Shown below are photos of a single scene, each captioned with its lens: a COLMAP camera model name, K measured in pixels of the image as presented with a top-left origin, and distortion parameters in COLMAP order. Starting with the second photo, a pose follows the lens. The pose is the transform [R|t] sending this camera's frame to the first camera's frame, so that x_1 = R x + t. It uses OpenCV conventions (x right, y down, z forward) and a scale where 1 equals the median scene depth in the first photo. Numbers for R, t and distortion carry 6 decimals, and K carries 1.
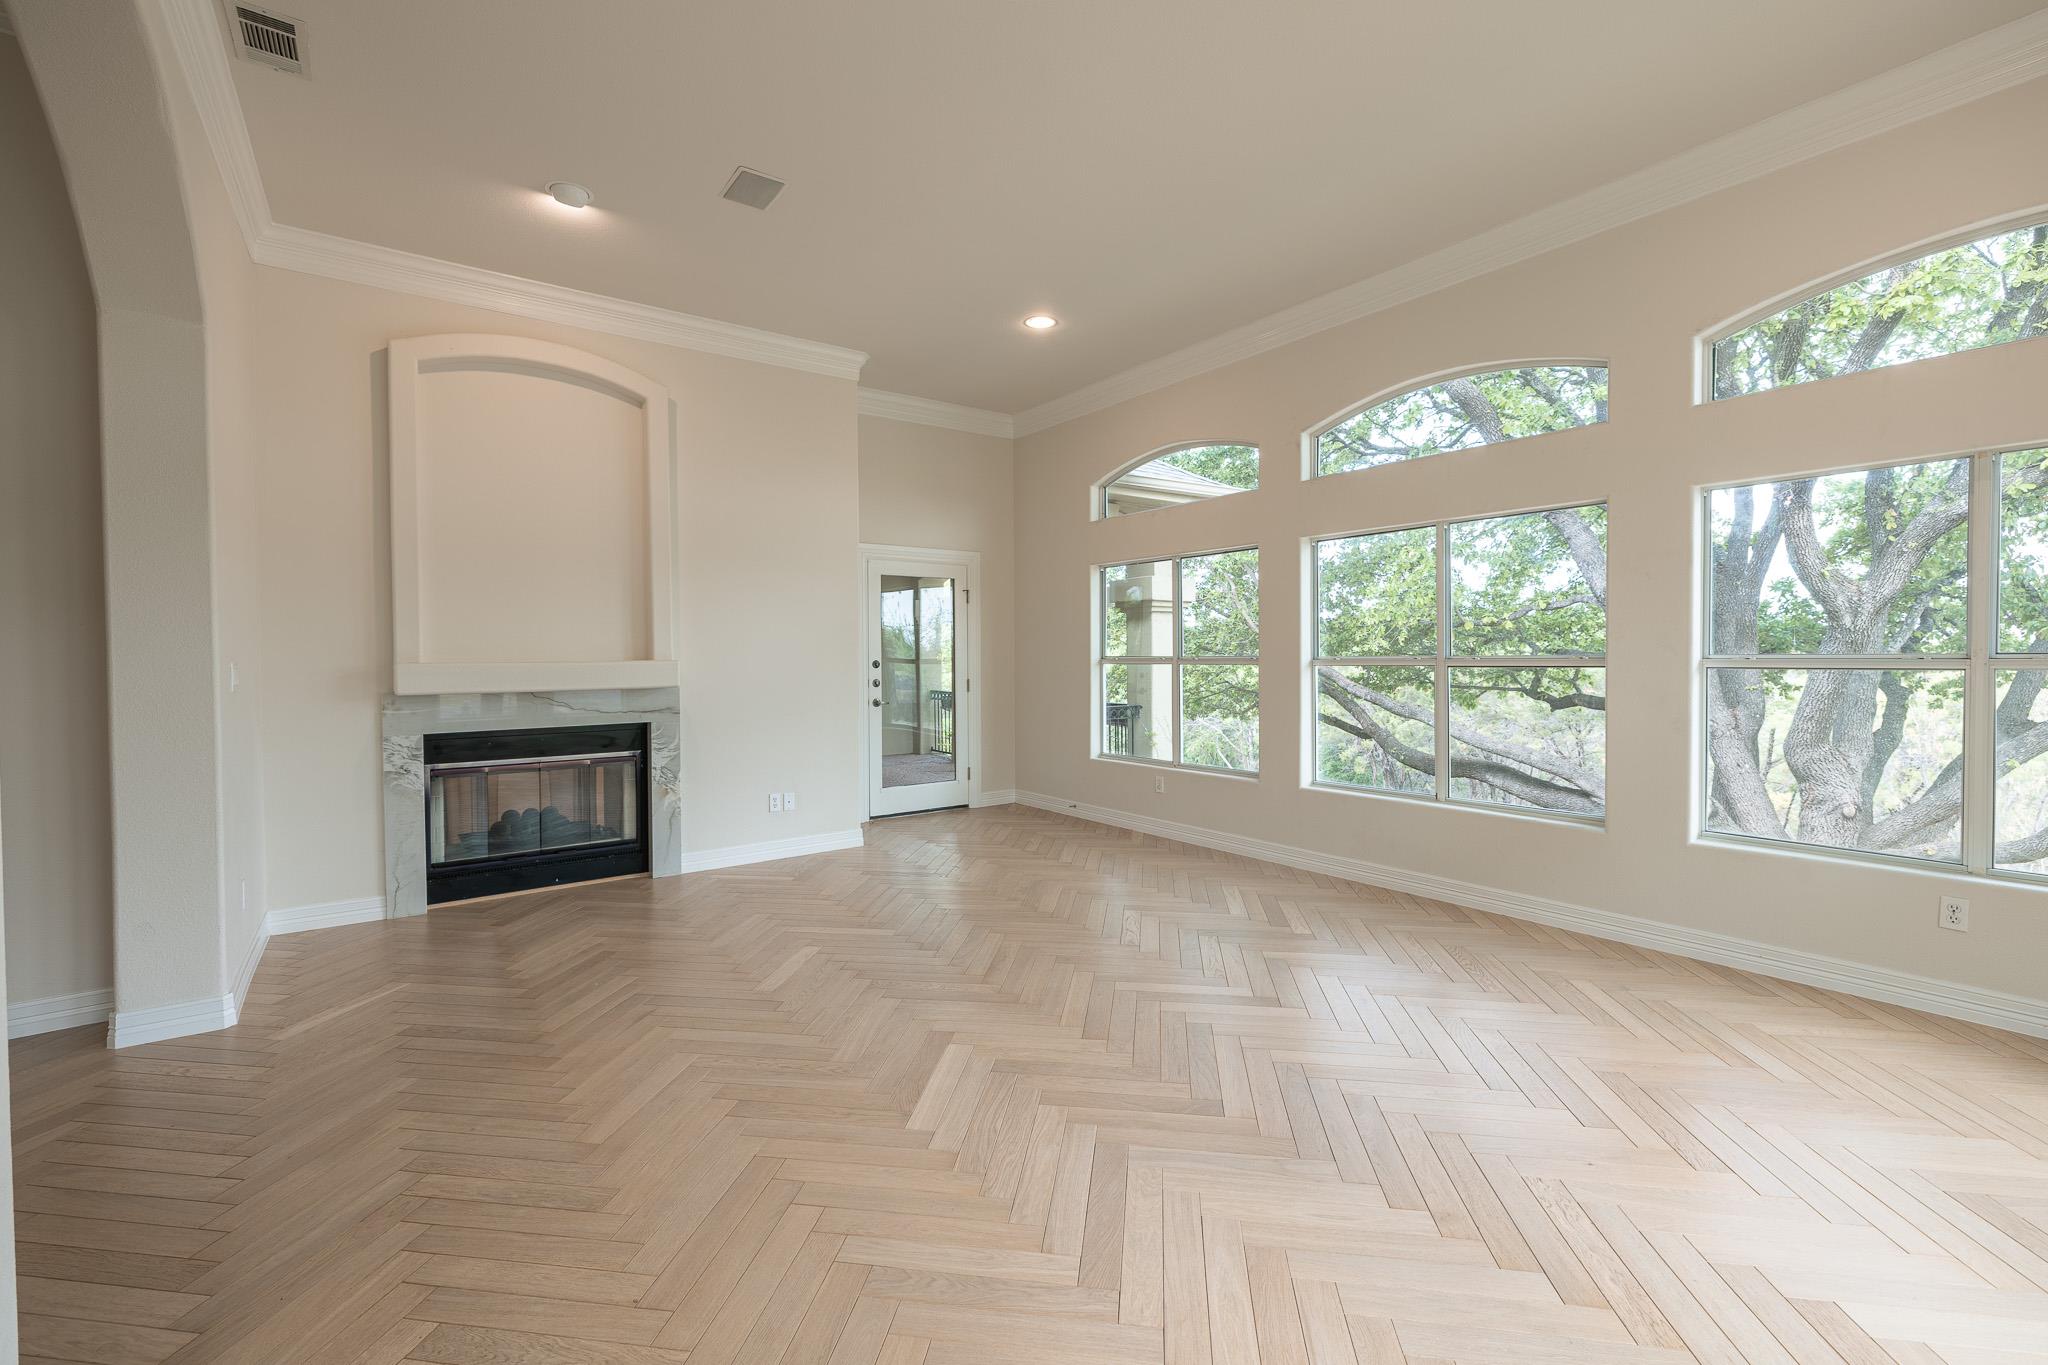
lens RADIAL K [[856.4, 0, 1018.9], [0, 856.4, 670.0], [0, 0, 1]] dist [-0.000937, -0.000088]
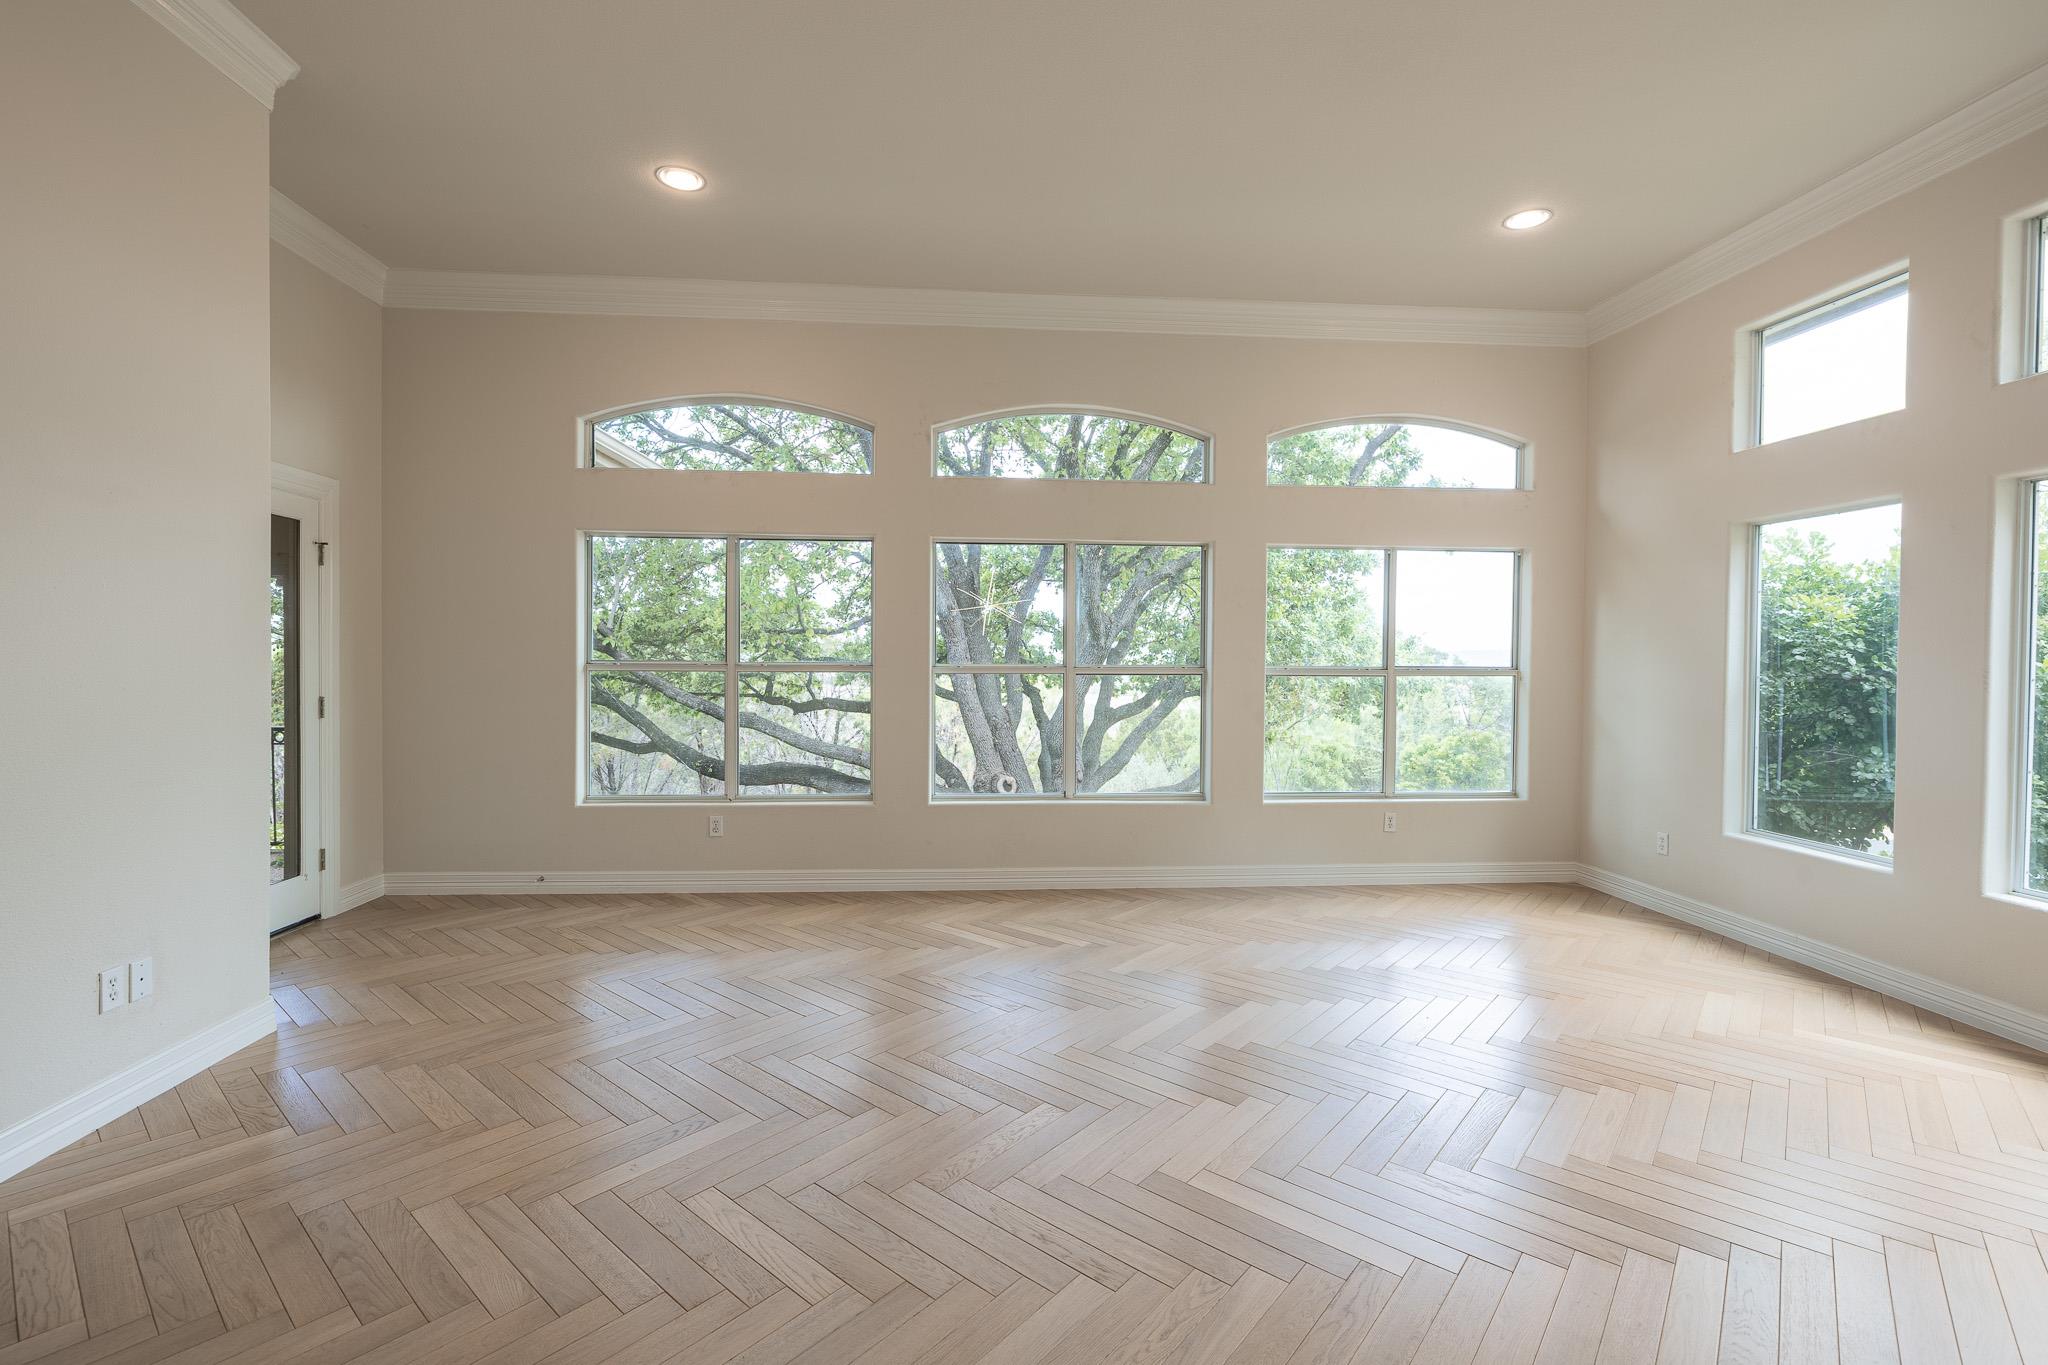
lens RADIAL K [[909.2, 0, 1016.5], [0, 909.2, 668.7], [0, 0, 1]] dist [-0.002144, 0.000275]
pose [[0.531464, 0.003937, 0.847072, -0.578358], [0.002475, 0.999978, -0.006200, -0.005233], [-0.847077, 0.005392, 0.531442, 0.487585]]
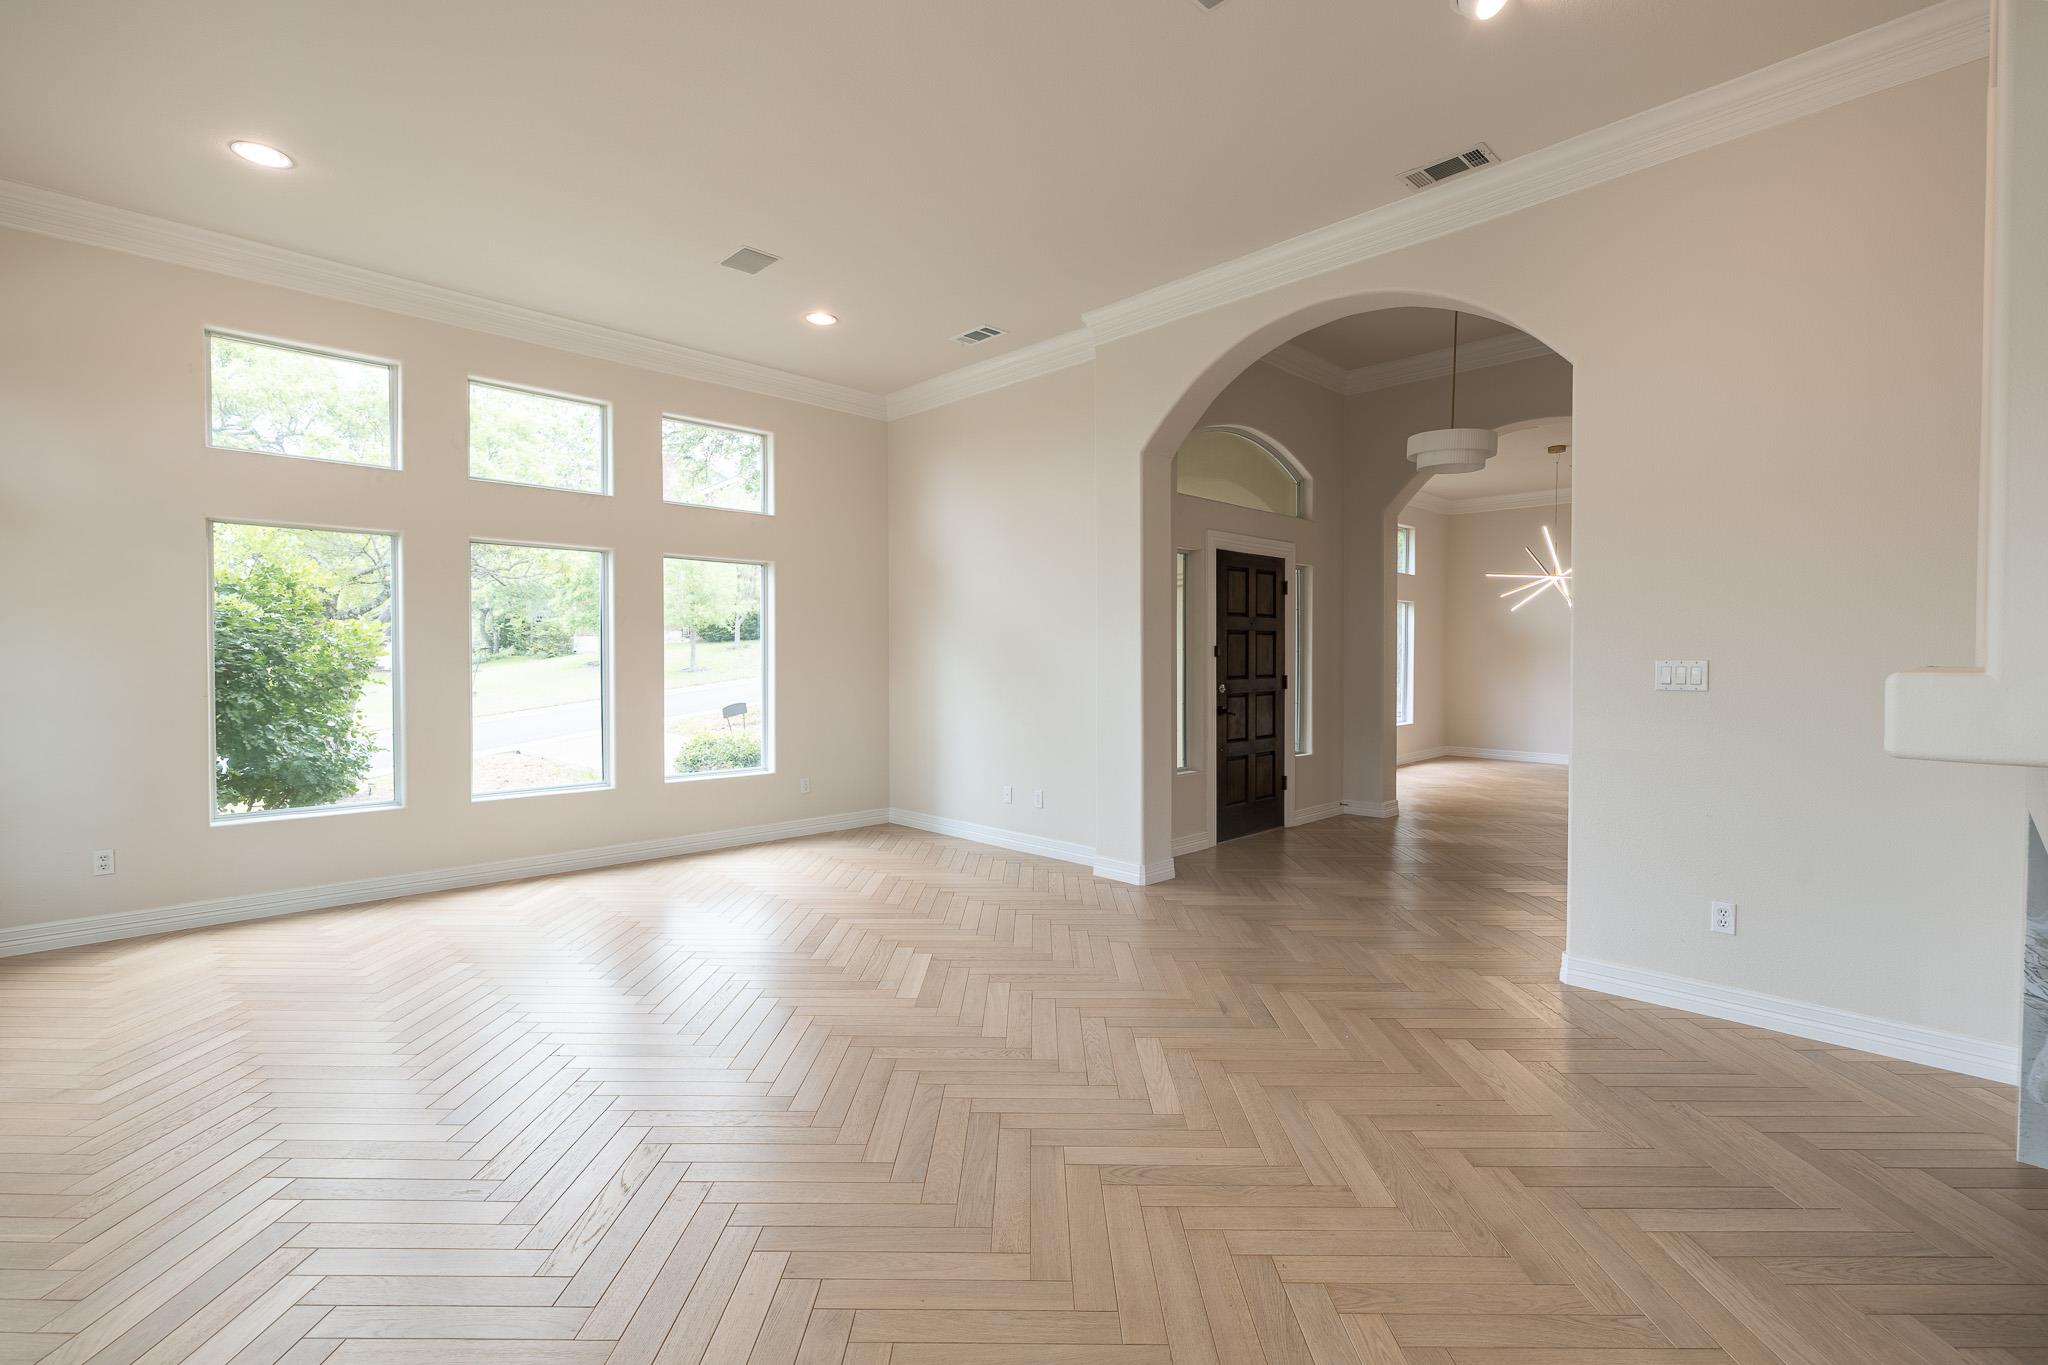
lens RADIAL K [[909.2, 0, 1016.5], [0, 909.2, 668.7], [0, 0, 1]] dist [-0.002144, 0.000275]
pose [[-0.990547, 0.010805, -0.136745, -0.035691], [0.006551, 0.999482, 0.031521, -0.028623], [0.137015, 0.030327, -0.990105, 1.535973]]
